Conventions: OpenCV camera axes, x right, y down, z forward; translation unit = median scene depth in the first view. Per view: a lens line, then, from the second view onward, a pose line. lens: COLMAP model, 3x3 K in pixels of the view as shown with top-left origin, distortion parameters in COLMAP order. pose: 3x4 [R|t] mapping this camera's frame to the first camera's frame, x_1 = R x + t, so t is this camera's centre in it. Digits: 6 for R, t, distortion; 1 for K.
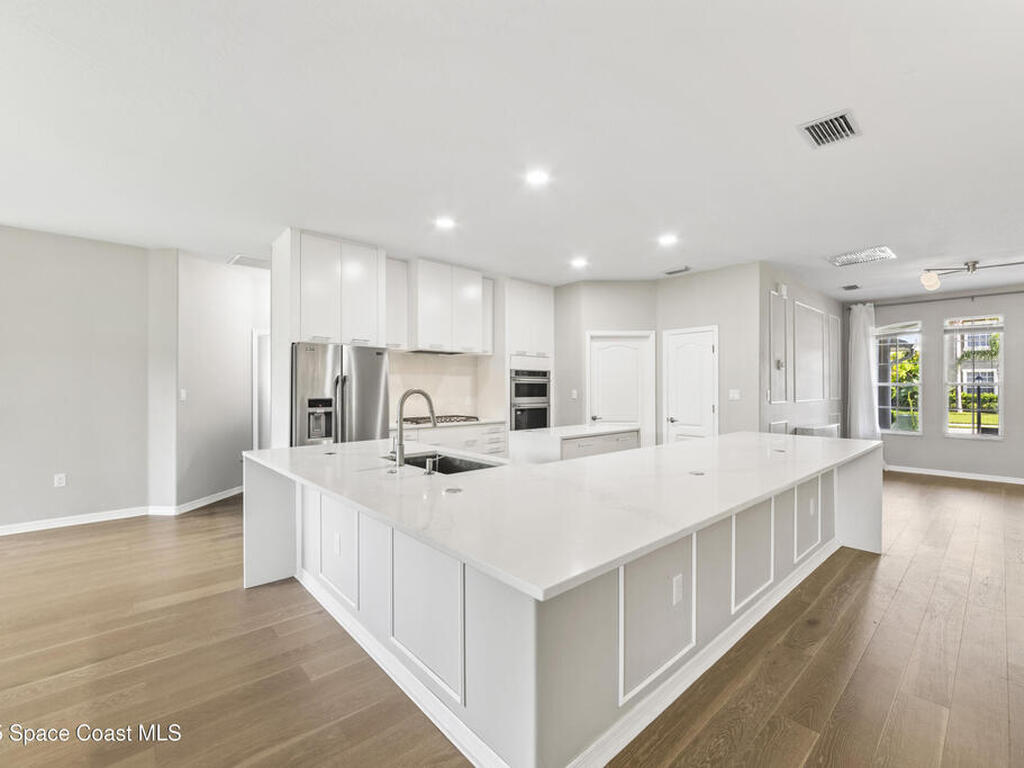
lens RADIAL K [[448.0, 0, 512.0], [0, 448.0, 384.0], [0, 0, 1]] dist [0.000231, -0.000006]
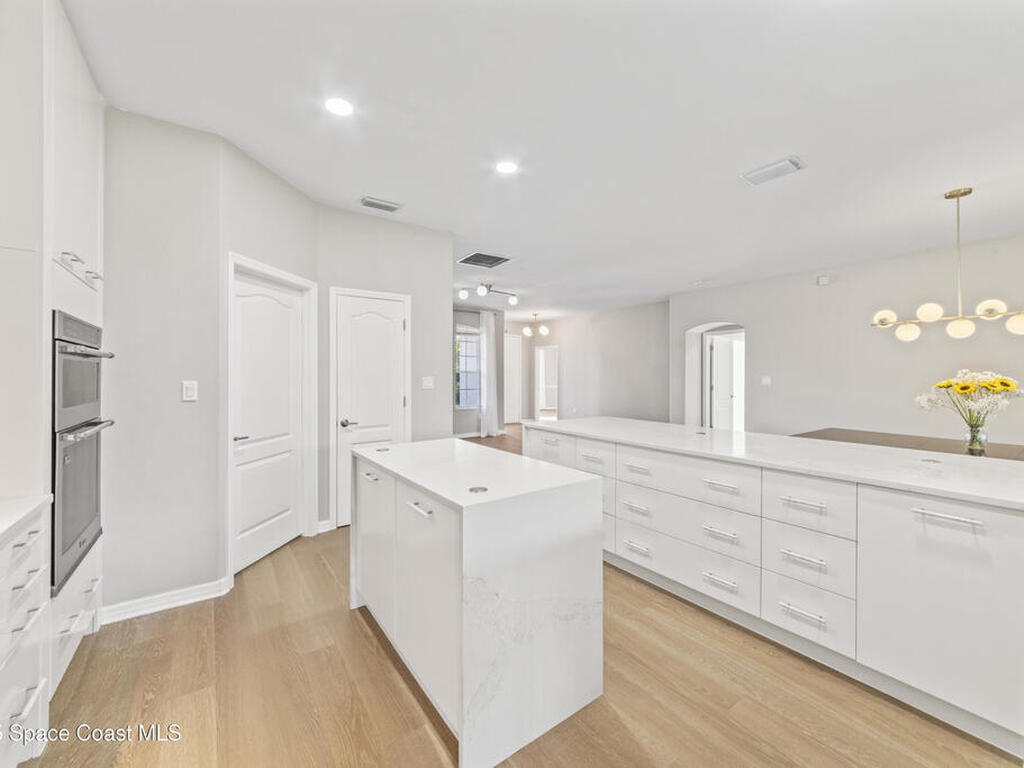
lens RADIAL K [[413.9, 0, 516.4], [0, 413.9, 371.9], [0, 0, 1]] dist [0.000810, 0.000049]
pose [[0.103977, 0.004981, 0.994567, -0.226344], [-0.006791, 0.999968, -0.004298, 0.004525], [-0.994557, -0.006307, 0.104007, 0.679879]]
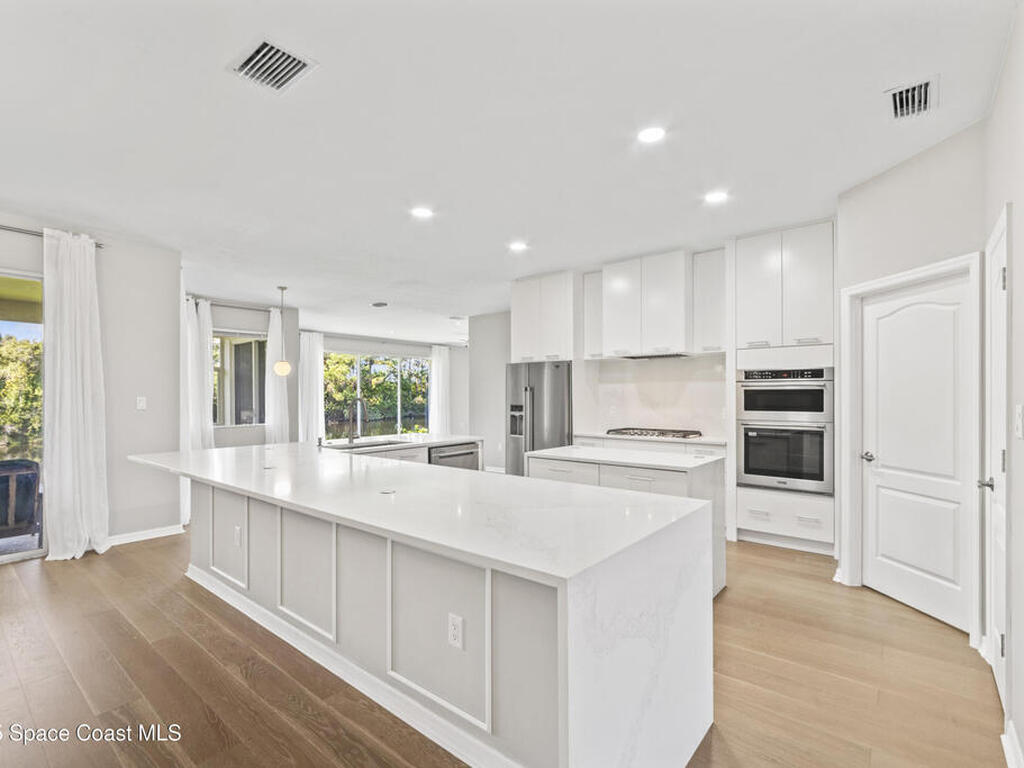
lens RADIAL K [[469.6, 0, 513.9], [0, 469.6, 396.2], [0, 0, 1]] dist [-0.017022, -0.000141]
pose [[0.168337, -0.001555, -0.985728, 0.655807], [0.008117, 0.999967, -0.000191, 0.005394], [0.985696, -0.007969, 0.168344, 0.535443]]
